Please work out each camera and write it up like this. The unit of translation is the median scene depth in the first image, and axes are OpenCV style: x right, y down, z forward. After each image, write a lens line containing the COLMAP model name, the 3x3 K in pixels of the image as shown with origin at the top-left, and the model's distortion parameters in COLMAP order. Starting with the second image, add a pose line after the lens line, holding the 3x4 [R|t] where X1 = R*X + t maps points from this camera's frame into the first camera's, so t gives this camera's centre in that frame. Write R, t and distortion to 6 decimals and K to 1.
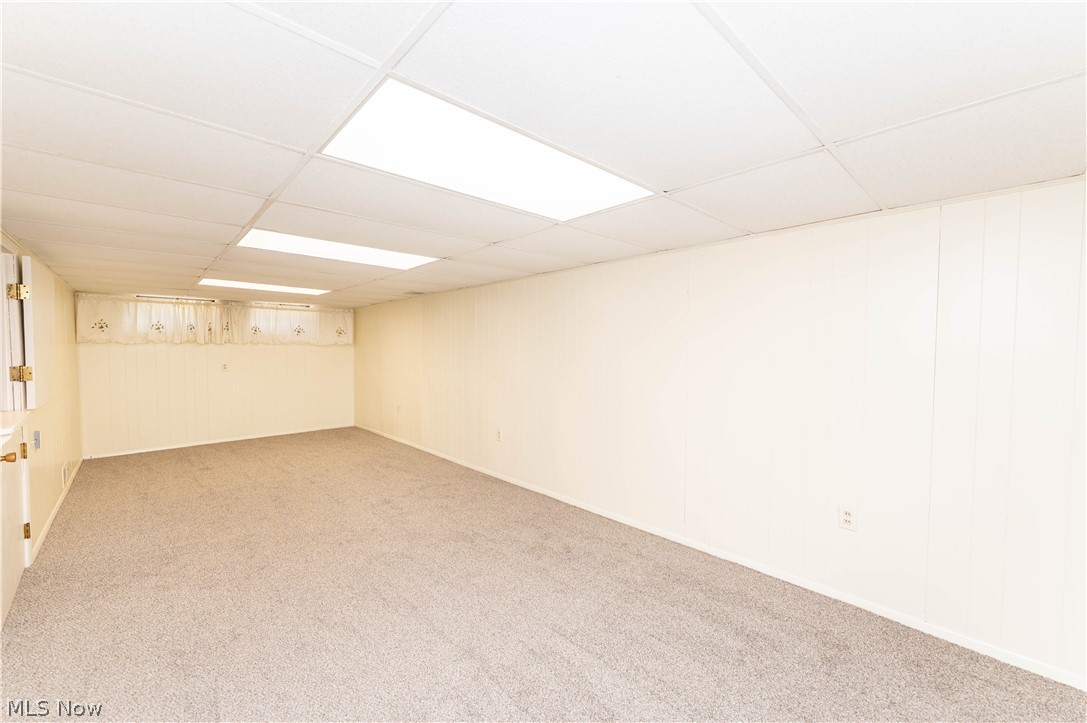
lens RADIAL K [[439.0, 0, 539.7], [0, 439.0, 359.8], [0, 0, 1]] dist [-0.001686, 0.000134]
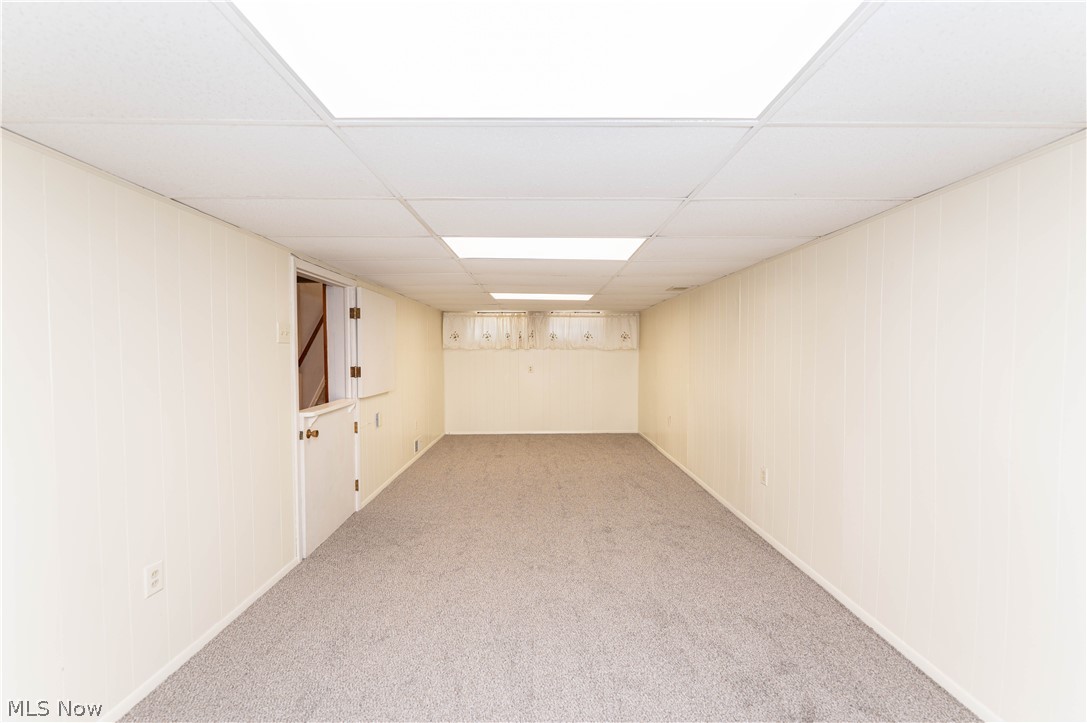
lens RADIAL K [[439.0, 0, 539.7], [0, 439.0, 359.8], [0, 0, 1]] dist [-0.001686, 0.000134]
pose [[0.734864, 0.010708, -0.678130, 0.098394], [-0.016935, 0.999853, -0.002564, -0.006494], [0.678003, 0.013368, 0.734937, 0.187694]]
